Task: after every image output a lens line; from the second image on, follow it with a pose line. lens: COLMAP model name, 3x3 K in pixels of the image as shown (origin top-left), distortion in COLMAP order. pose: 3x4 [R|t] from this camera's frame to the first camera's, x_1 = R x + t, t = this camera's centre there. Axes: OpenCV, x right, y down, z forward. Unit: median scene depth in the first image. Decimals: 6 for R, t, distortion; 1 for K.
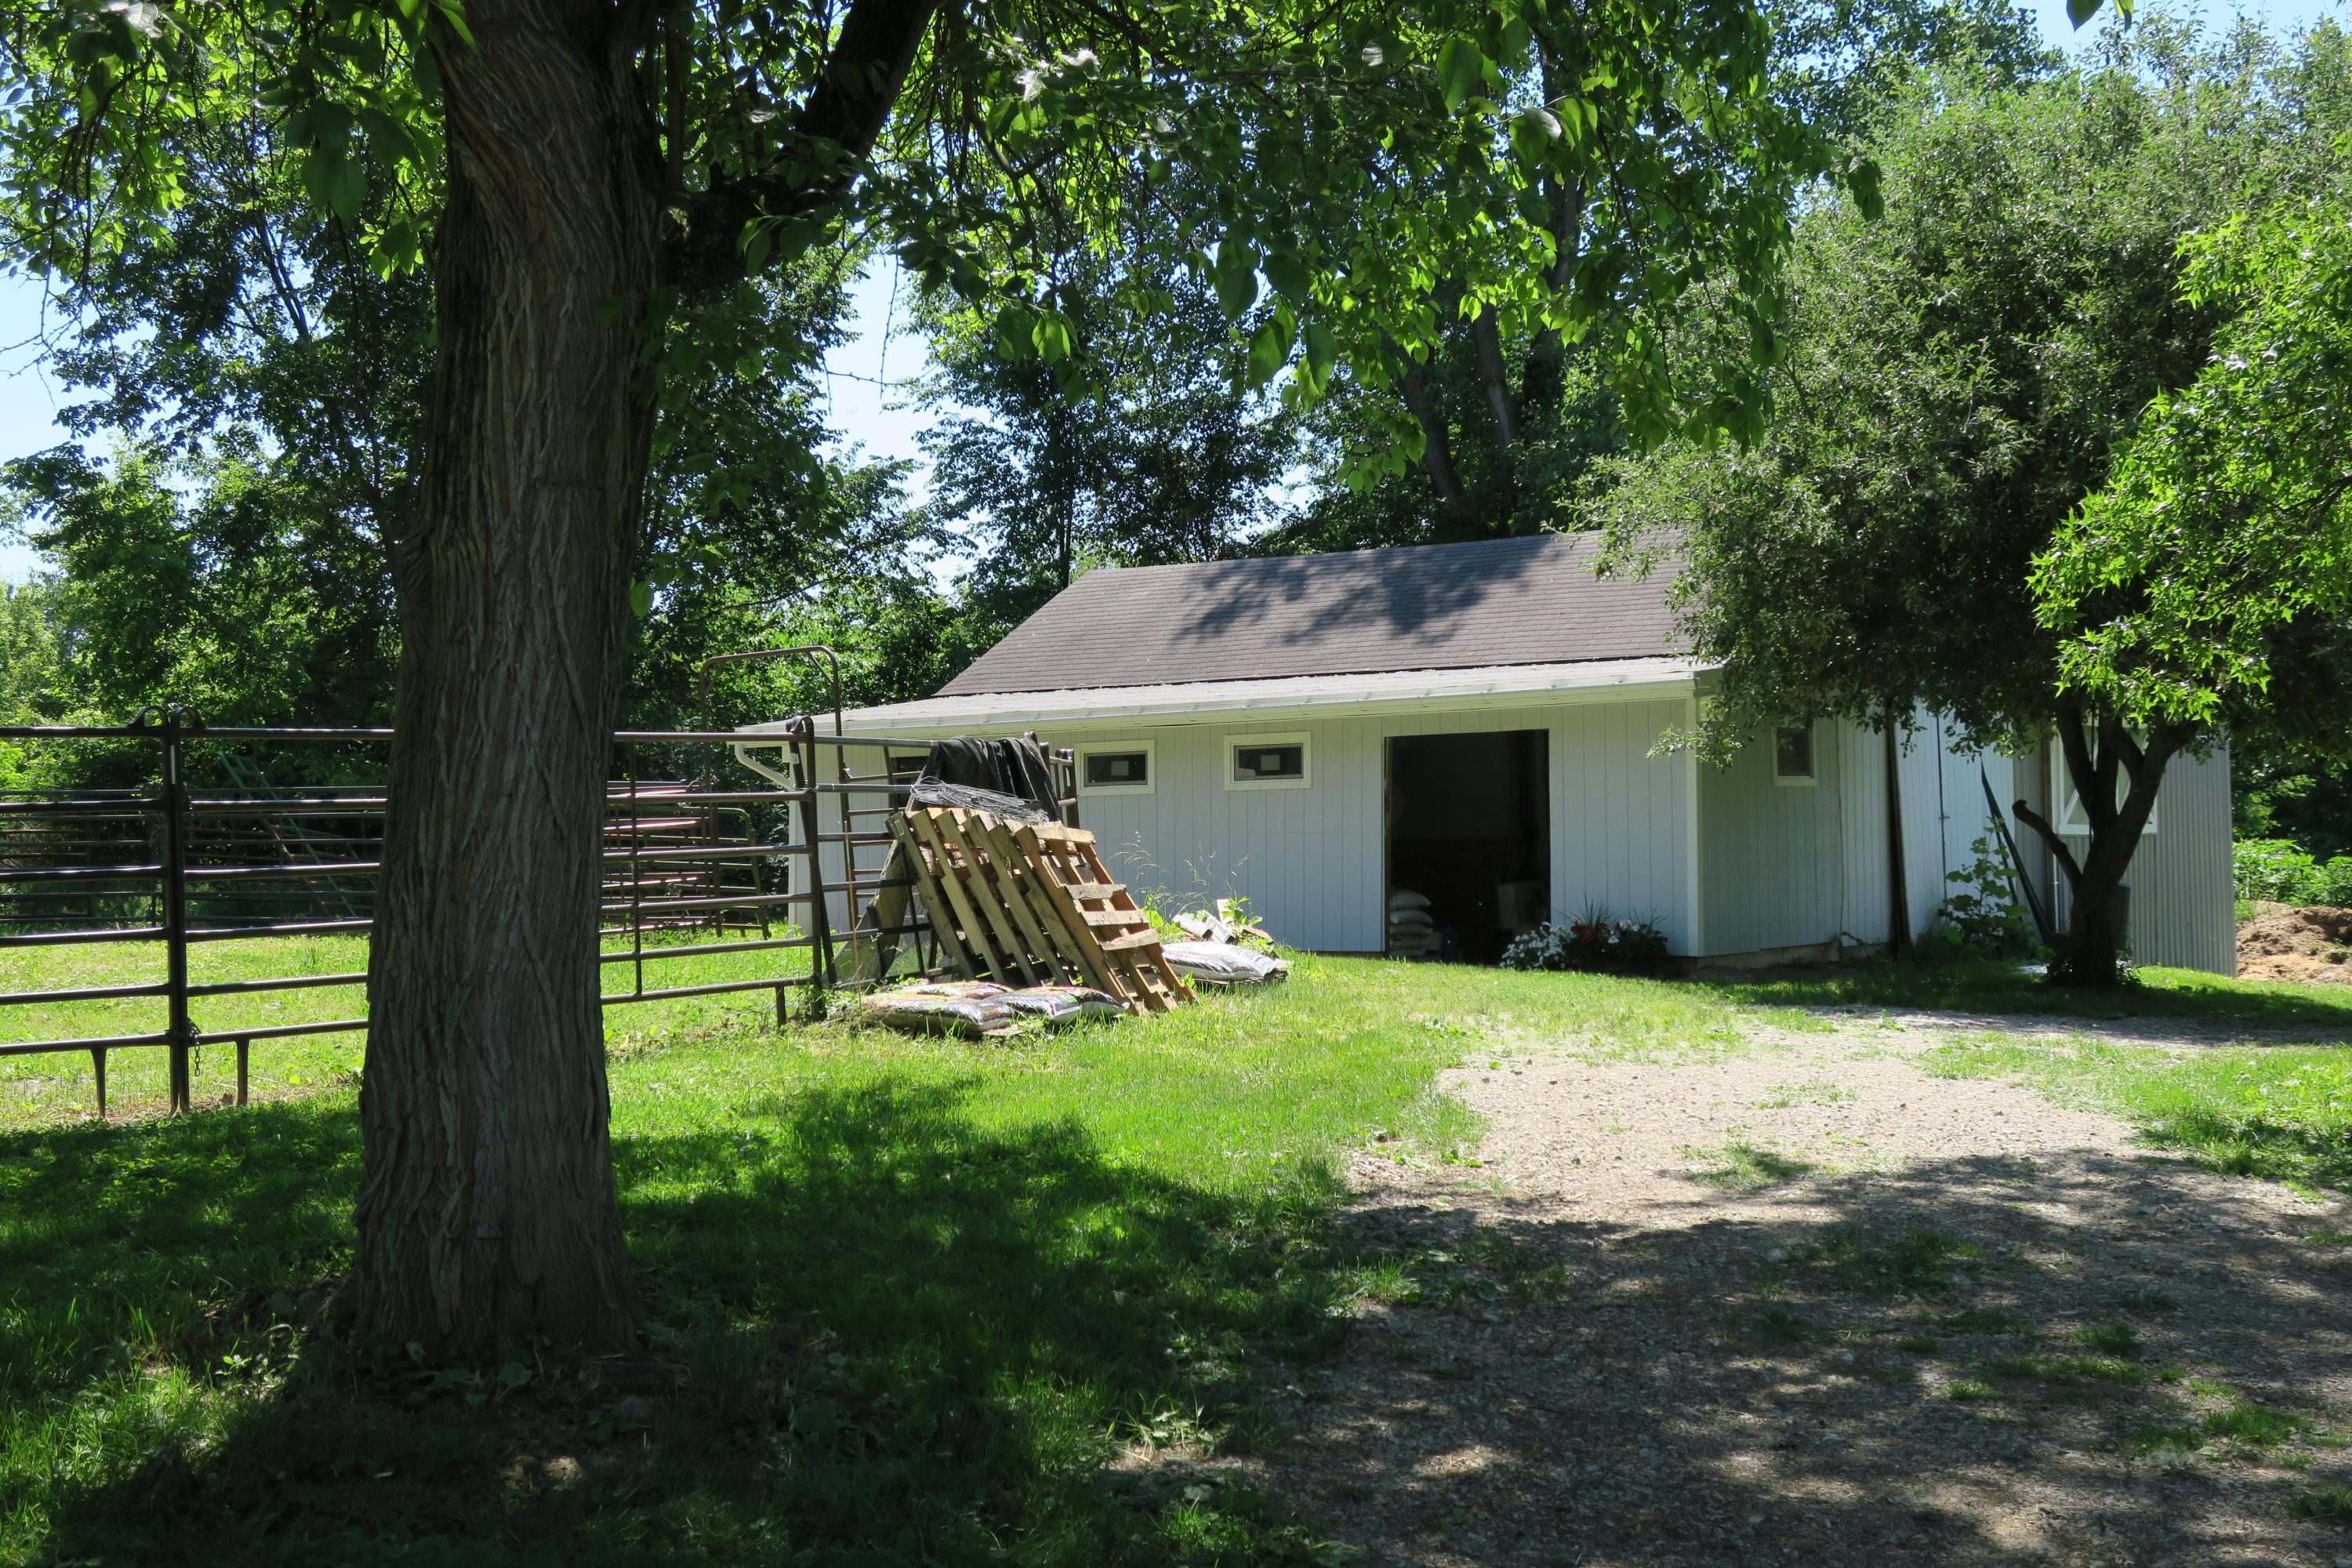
lens RADIAL K [[2659.3, 0, 1176.0], [0, 2659.3, 784.0], [0, 0, 1]] dist [-0.004176, -0.006002]
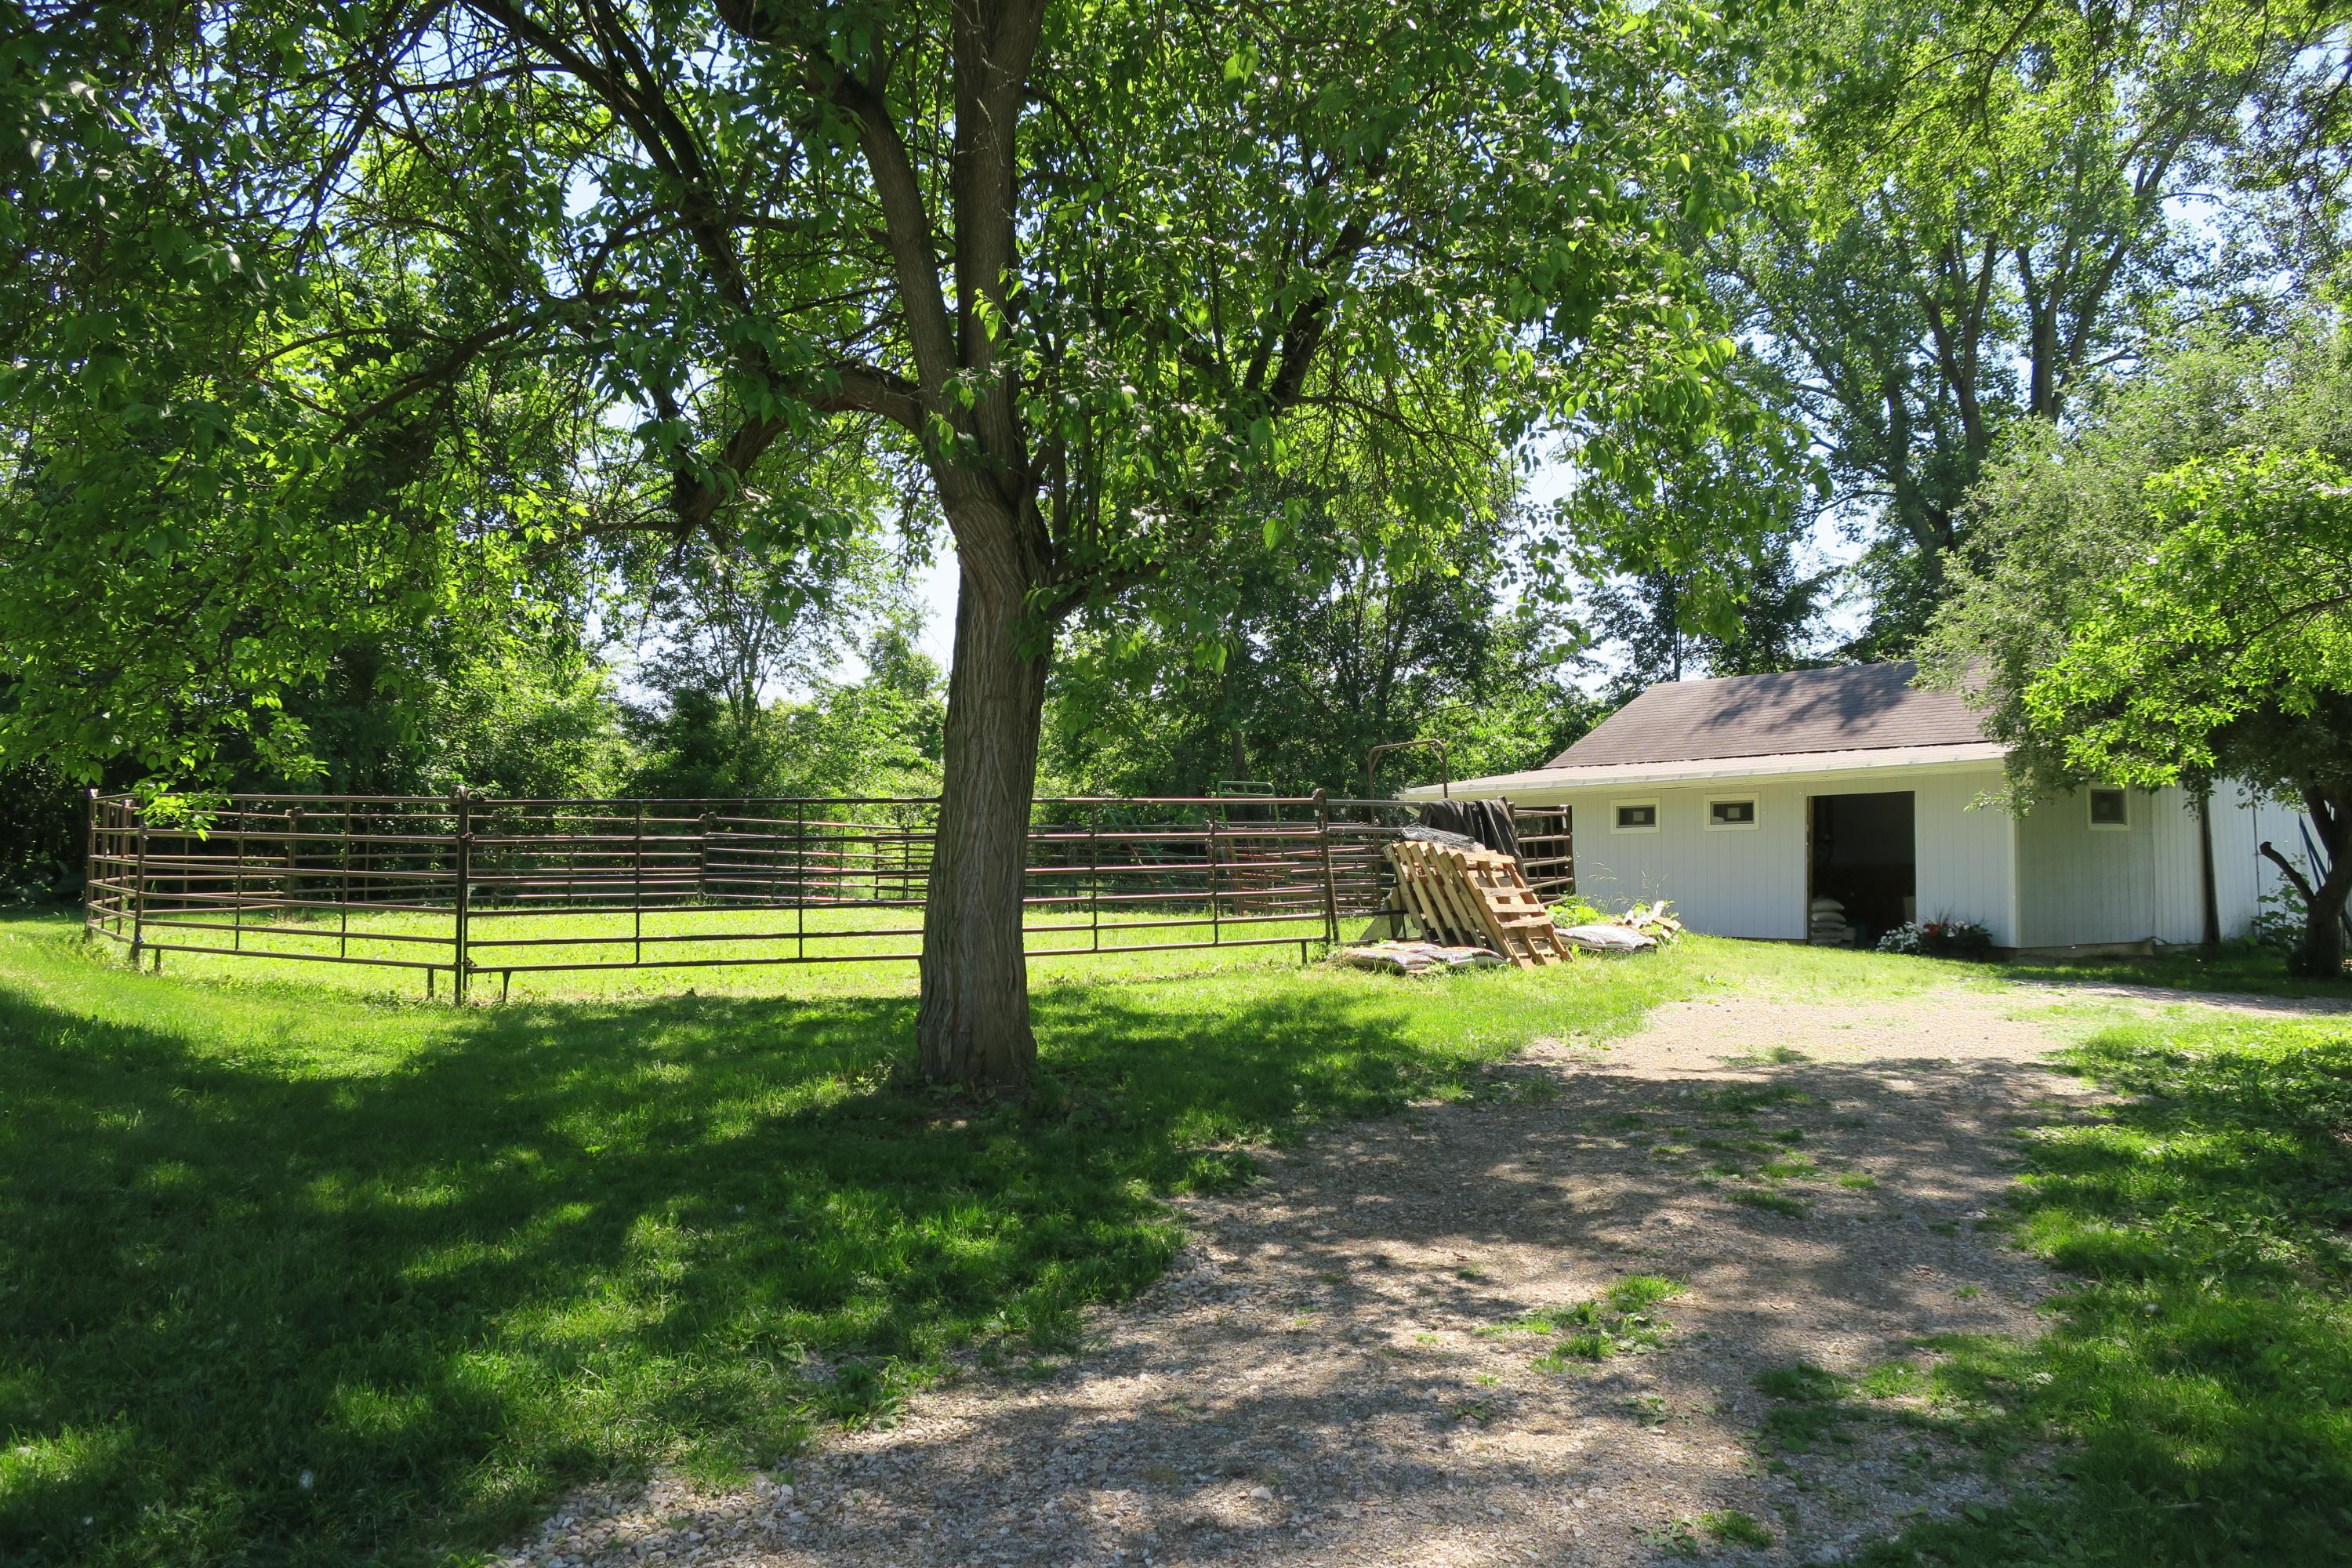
lens RADIAL K [[1858.6, 0, 1176.0], [0, 1858.6, 784.0], [0, 0, 1]] dist [0.003728, 0.006068]
pose [[0.933237, -0.003295, -0.359245, 0.176459], [-0.004052, 0.999798, -0.019695, -0.003554], [0.359237, 0.019836, 0.933035, -0.152919]]
